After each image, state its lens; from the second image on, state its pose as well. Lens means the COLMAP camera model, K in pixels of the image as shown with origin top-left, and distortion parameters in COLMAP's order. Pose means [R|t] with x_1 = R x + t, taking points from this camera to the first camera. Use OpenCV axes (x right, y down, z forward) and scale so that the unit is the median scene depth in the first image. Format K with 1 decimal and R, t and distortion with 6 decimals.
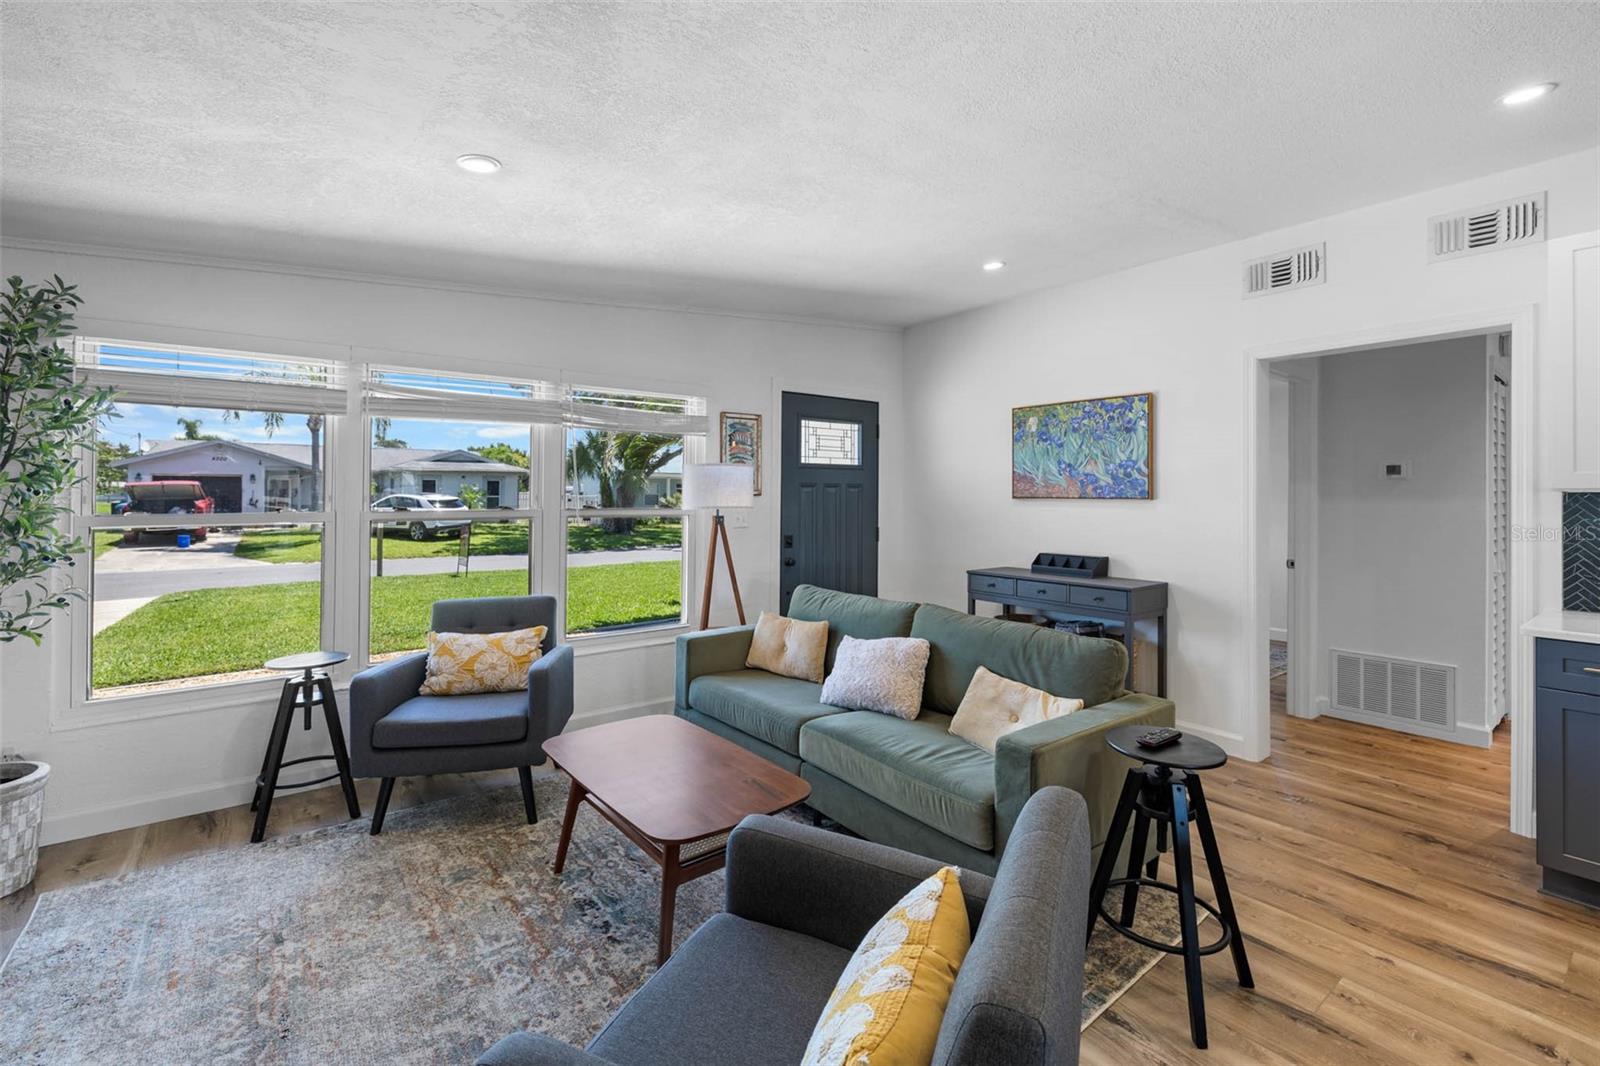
lens RADIAL K [[692.6, 0, 789.2], [0, 692.6, 483.9], [0, 0, 1]] dist [-0.000940, -0.000584]
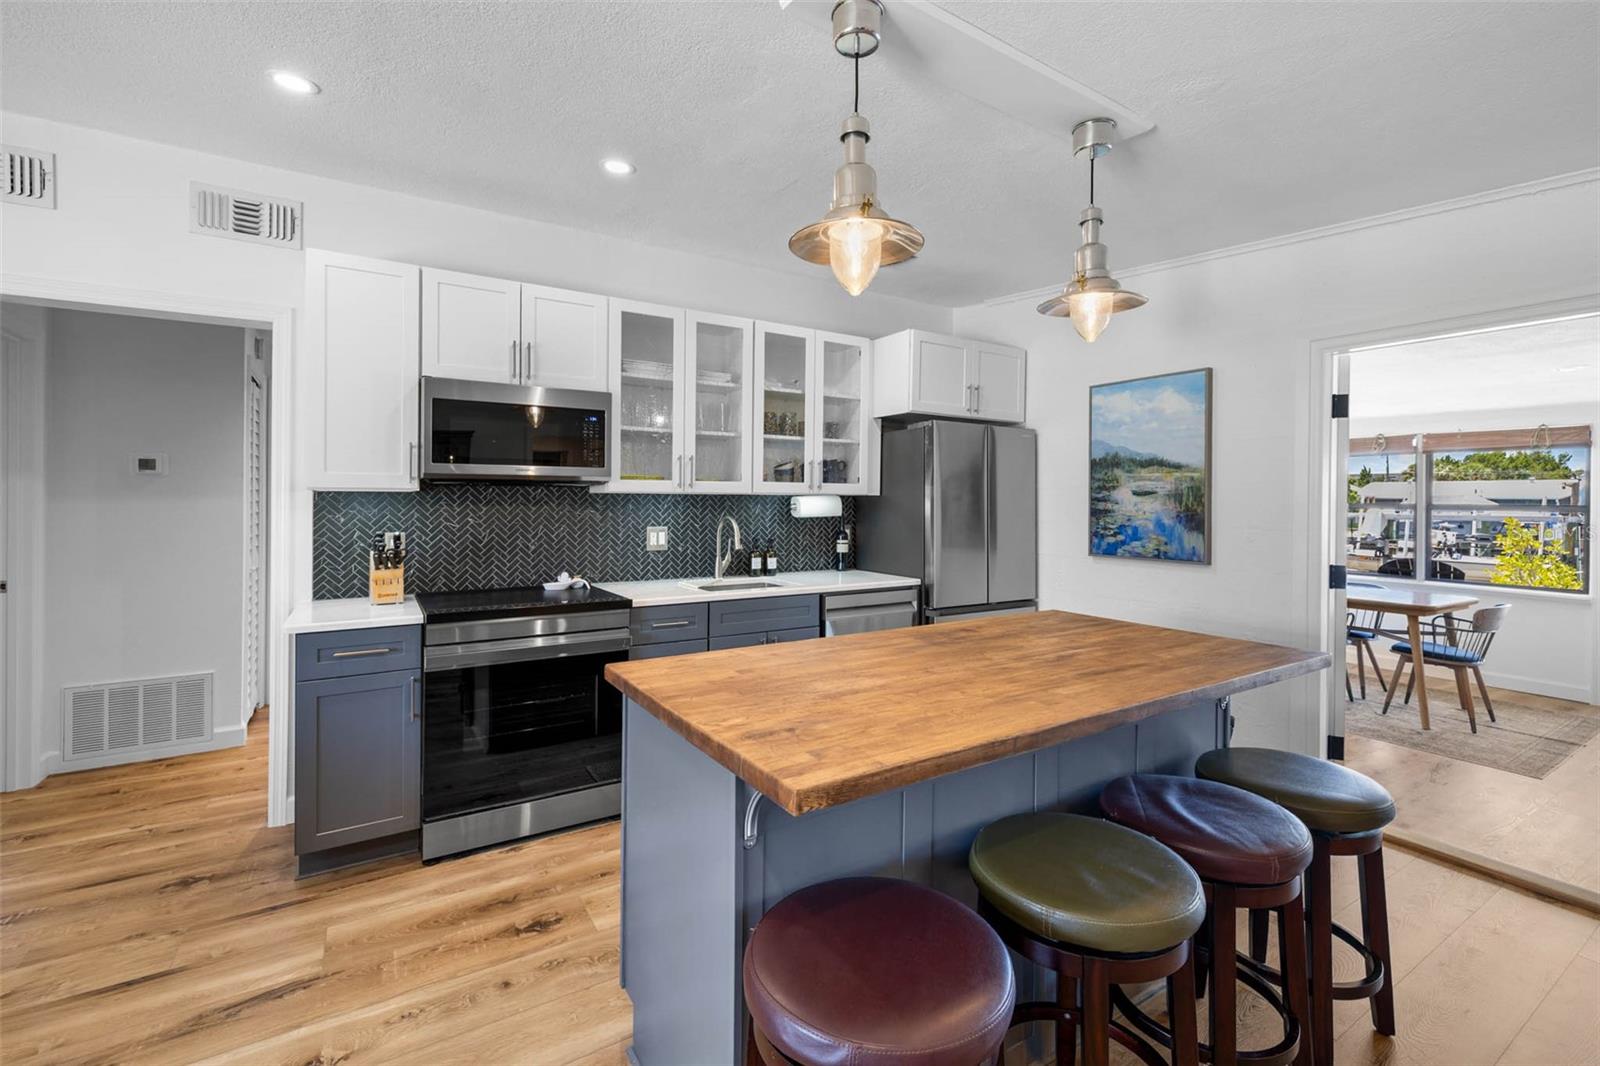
lens RADIAL K [[683.7, 0, 804.3], [0, 683.7, 503.7], [0, 0, 1]] dist [-0.000405, -0.000859]
pose [[0.083749, -0.011789, 0.996417, 0.086934], [-0.017800, 0.999753, 0.013325, 0.002701], [-0.996328, -0.018852, 0.083519, 0.104185]]
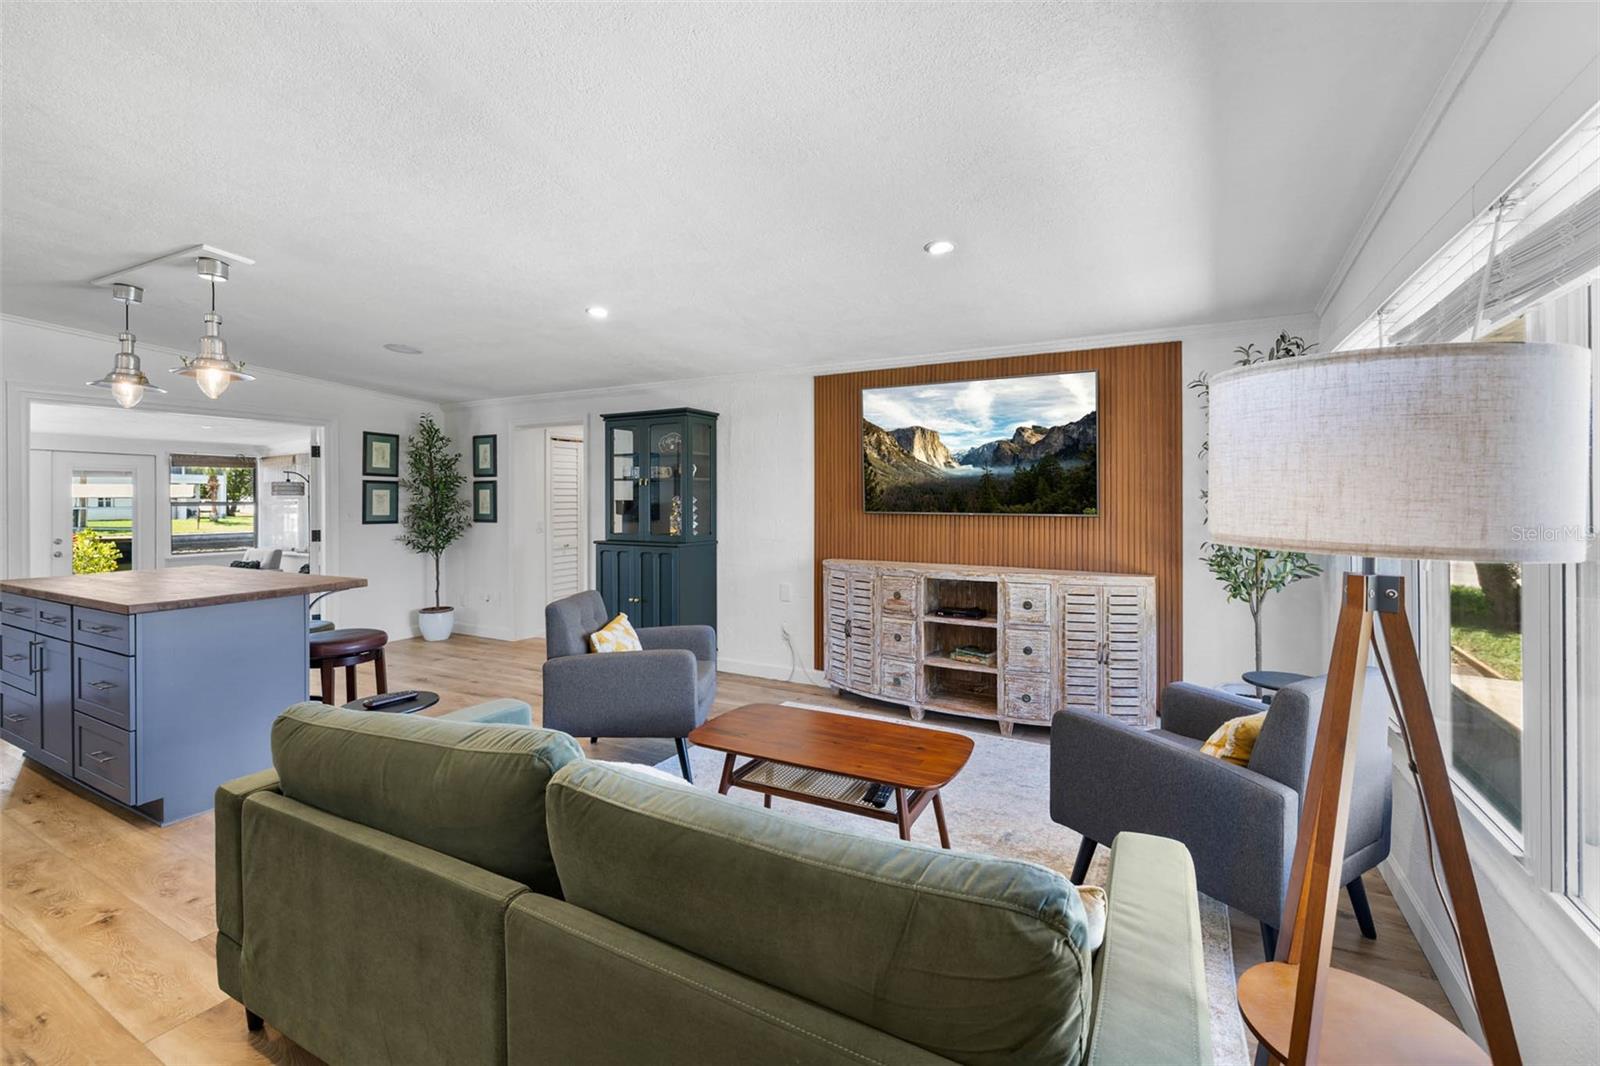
lens RADIAL K [[683.7, 0, 804.3], [0, 683.7, 503.7], [0, 0, 1]] dist [-0.000405, -0.000859]
pose [[-0.911186, -0.004023, -0.411976, 0.184966], [0.000490, 0.999941, -0.010849, 0.023288], [0.411995, -0.010087, -0.911130, 1.160204]]
